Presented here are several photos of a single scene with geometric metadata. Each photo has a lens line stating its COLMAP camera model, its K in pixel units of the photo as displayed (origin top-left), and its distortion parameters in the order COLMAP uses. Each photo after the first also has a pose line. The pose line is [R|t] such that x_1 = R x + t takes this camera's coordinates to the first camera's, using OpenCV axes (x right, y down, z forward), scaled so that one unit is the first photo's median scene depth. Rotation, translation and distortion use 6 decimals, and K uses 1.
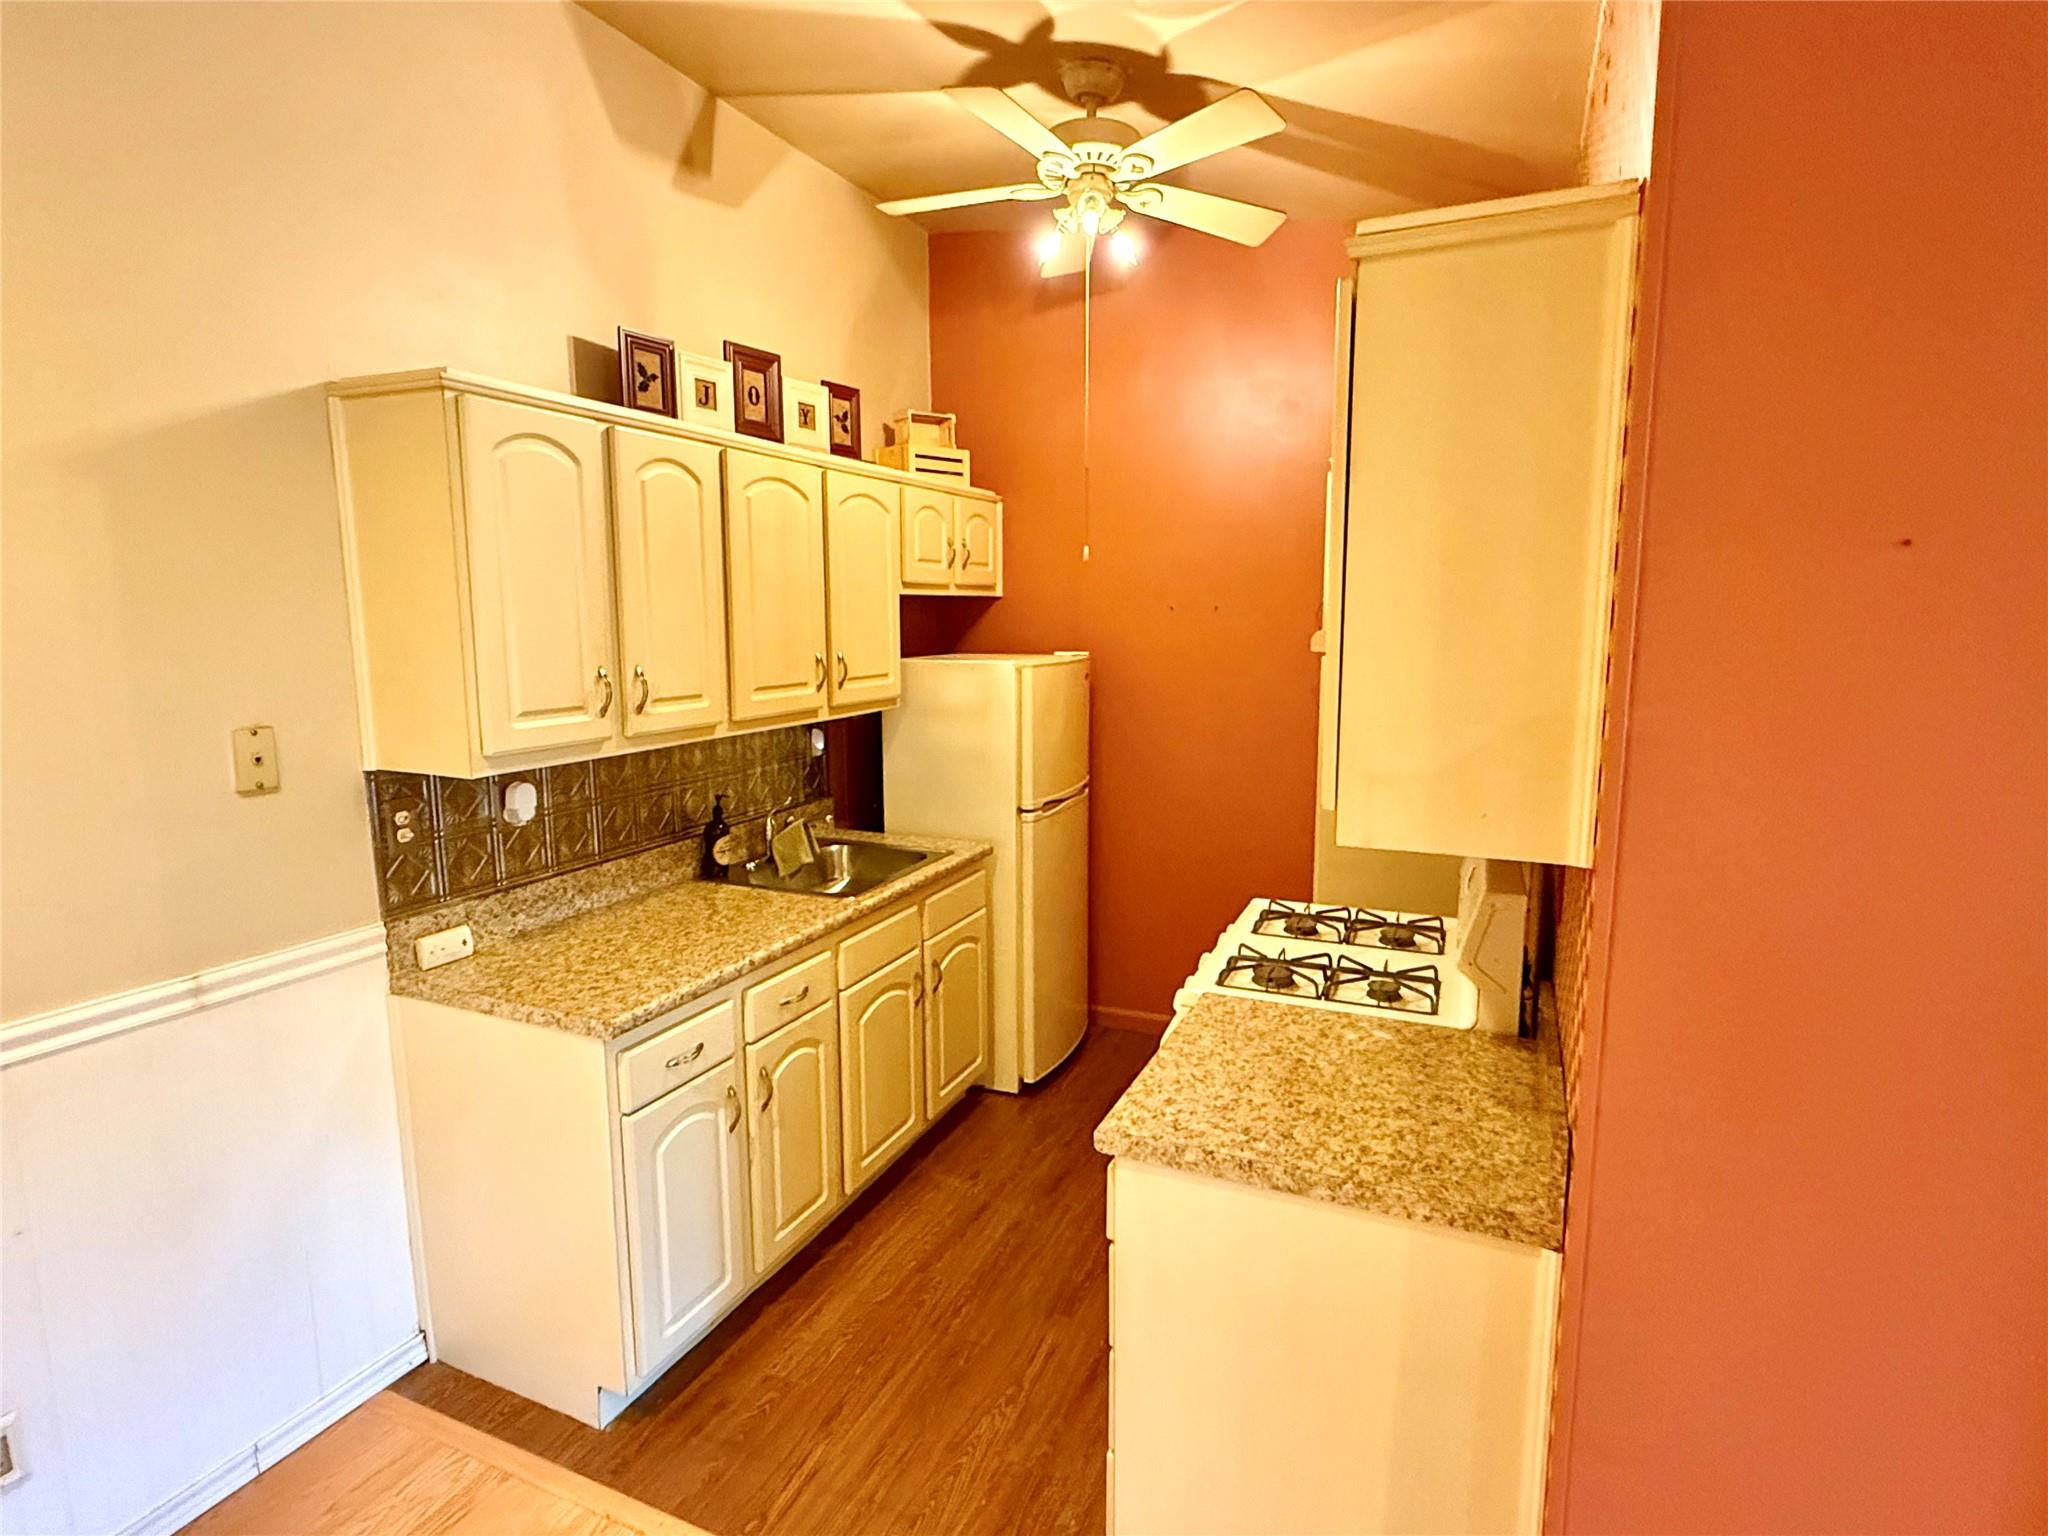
lens RADIAL K [[1069.5, 0, 1016.4], [0, 1069.5, 771.1], [0, 0, 1]] dist [-0.004245, -0.000245]
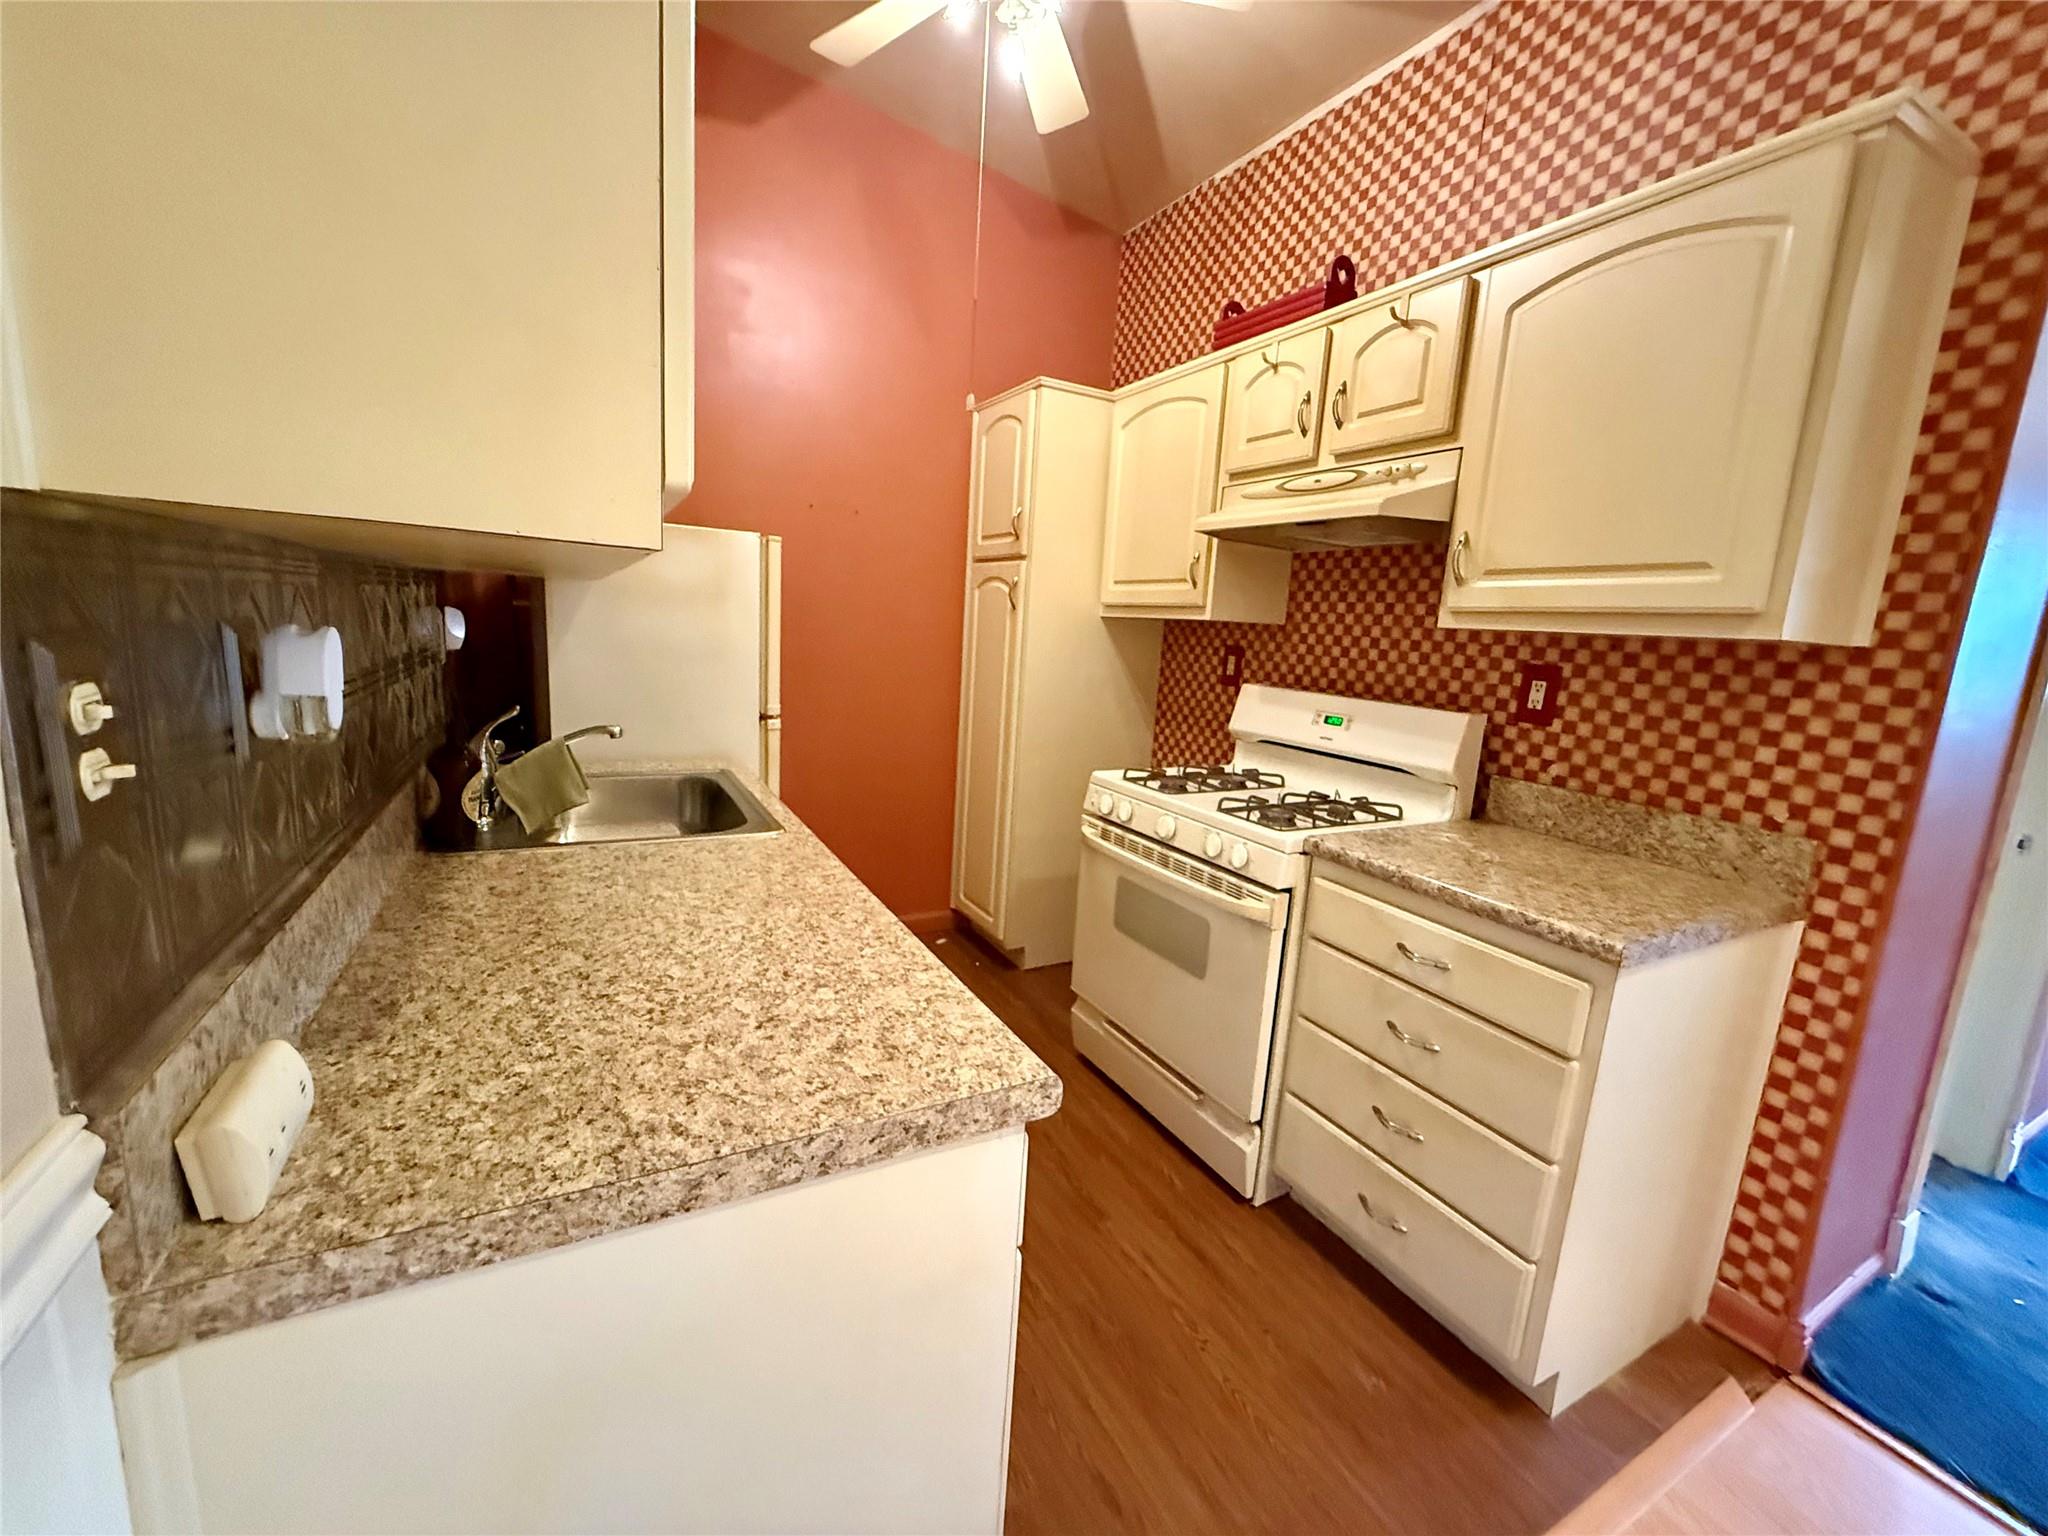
lens RADIAL K [[813.7, 0, 1020.4], [0, 813.7, 788.6], [0, 0, 1]] dist [-0.008774, 0.002663]
pose [[0.598500, -0.115732, 0.792719, -0.590444], [0.052360, 0.993045, 0.105447, 0.054381], [-0.799410, -0.021603, 0.600398, 0.694450]]
